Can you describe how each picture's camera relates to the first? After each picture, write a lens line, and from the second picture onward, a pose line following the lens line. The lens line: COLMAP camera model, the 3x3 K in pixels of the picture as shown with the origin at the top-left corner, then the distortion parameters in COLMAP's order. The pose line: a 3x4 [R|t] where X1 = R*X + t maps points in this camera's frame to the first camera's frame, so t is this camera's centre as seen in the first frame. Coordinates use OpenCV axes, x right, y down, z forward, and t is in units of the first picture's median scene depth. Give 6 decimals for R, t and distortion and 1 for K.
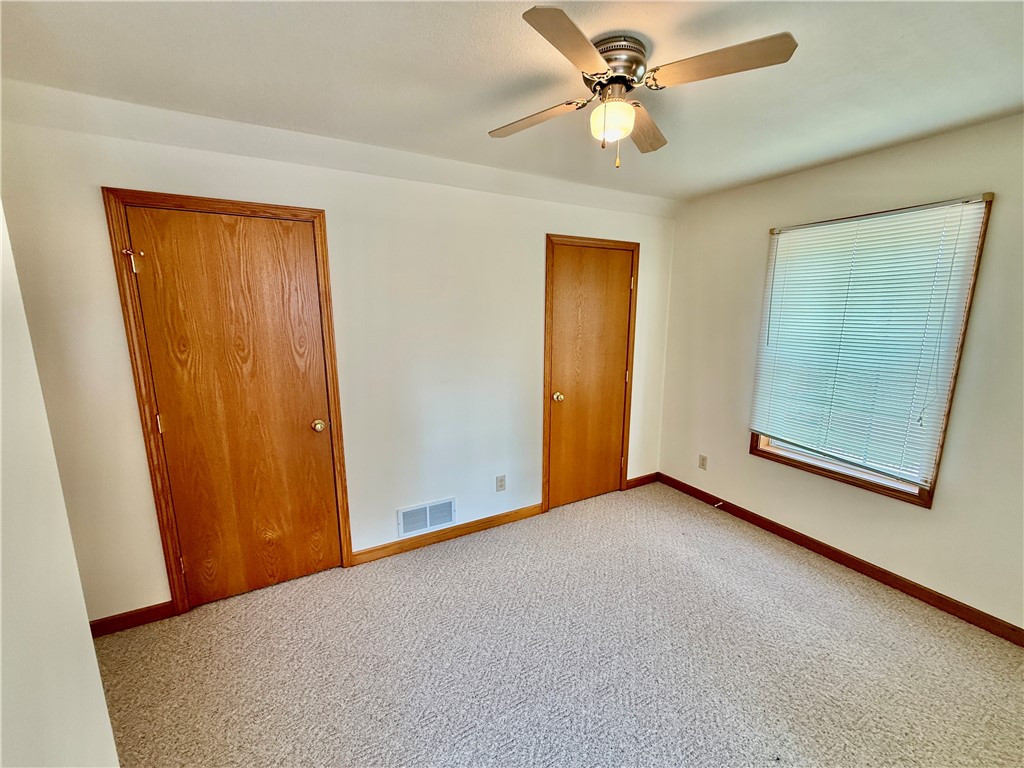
lens RADIAL K [[408.0, 0, 513.1], [0, 408.0, 401.6], [0, 0, 1]] dist [-0.000678, -0.000038]
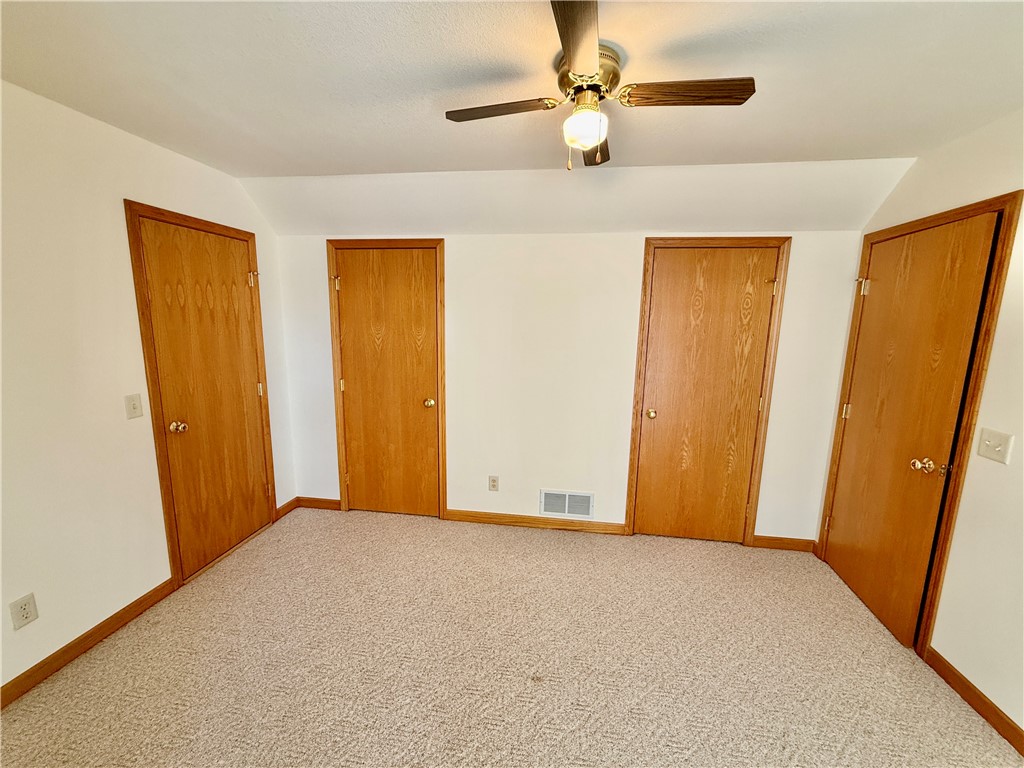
lens RADIAL K [[374.3, 0, 514.4], [0, 374.3, 359.7], [0, 0, 1]] dist [0.000235, 0.000009]
pose [[0.806916, 0.098094, -0.582463, 0.323662], [-0.146766, 0.988485, -0.036850, -0.050221], [0.572141, 0.115221, 0.812021, 0.134581]]
